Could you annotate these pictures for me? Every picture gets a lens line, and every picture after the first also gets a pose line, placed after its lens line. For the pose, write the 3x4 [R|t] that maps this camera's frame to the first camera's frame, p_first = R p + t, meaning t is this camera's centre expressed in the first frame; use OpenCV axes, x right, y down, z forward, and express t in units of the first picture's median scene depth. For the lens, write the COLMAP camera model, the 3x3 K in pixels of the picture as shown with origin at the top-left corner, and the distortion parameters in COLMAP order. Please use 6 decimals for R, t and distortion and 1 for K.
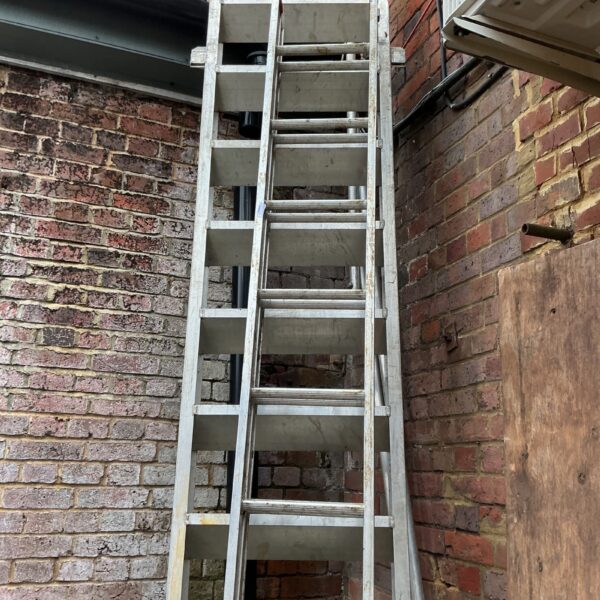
lens RADIAL K [[667.8, 0, 293.3], [0, 667.8, 296.3], [0, 0, 1]] dist [0.018887, 0.000000]
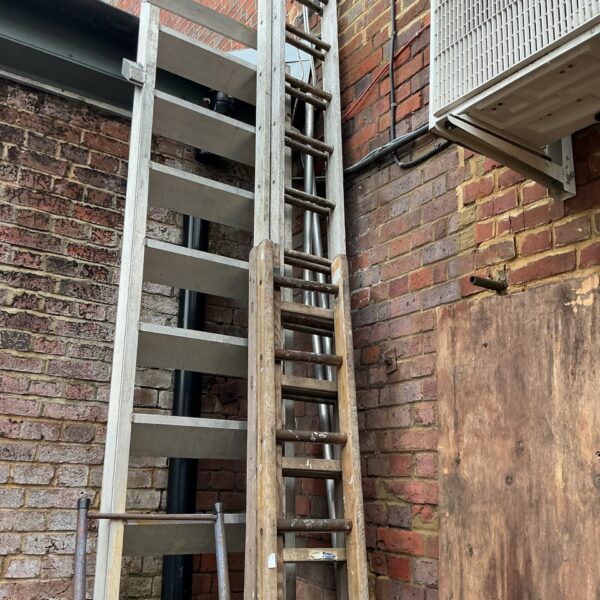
lens RADIAL K [[667.8, 0, 300.3], [0, 667.8, 298.0], [0, 0, 1]] dist [0.018887, 0.000000]
pose [[0.976888, 0.069966, 0.201978, -0.145337], [-0.066845, 0.997516, -0.022237, -0.011468], [-0.203032, 0.008222, 0.979138, -0.102384]]
